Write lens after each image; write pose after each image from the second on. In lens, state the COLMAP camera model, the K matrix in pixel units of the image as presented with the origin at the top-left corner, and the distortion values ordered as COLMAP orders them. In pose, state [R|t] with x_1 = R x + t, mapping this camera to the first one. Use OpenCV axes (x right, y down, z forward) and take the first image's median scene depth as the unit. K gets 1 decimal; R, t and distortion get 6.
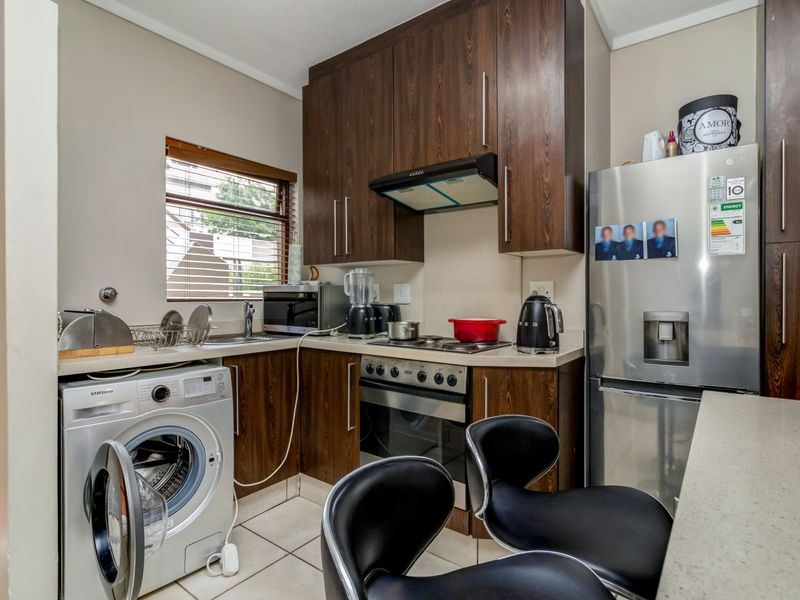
lens RADIAL K [[427.7, 0, 400.0], [0, 427.7, 300.0], [0, 0, 1]] dist [-0.000627, 0.000053]
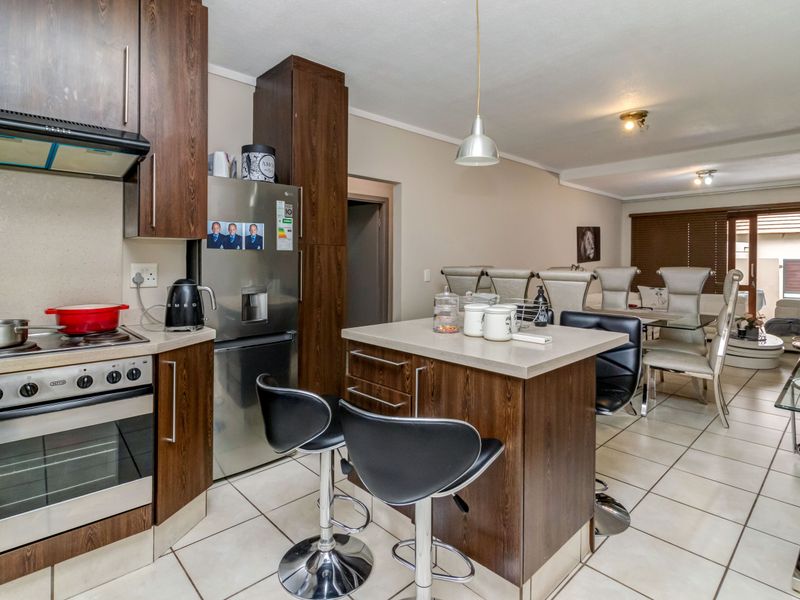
lens RADIAL K [[423.9, 0, 396.2], [0, 423.9, 265.7], [0, 0, 1]] dist [0.001965, 0.000633]
pose [[0.169635, -0.010249, 0.985454, -0.673364], [0.008751, 0.999922, 0.008893, -0.050055], [-0.985468, 0.007115, 0.169711, 0.269890]]
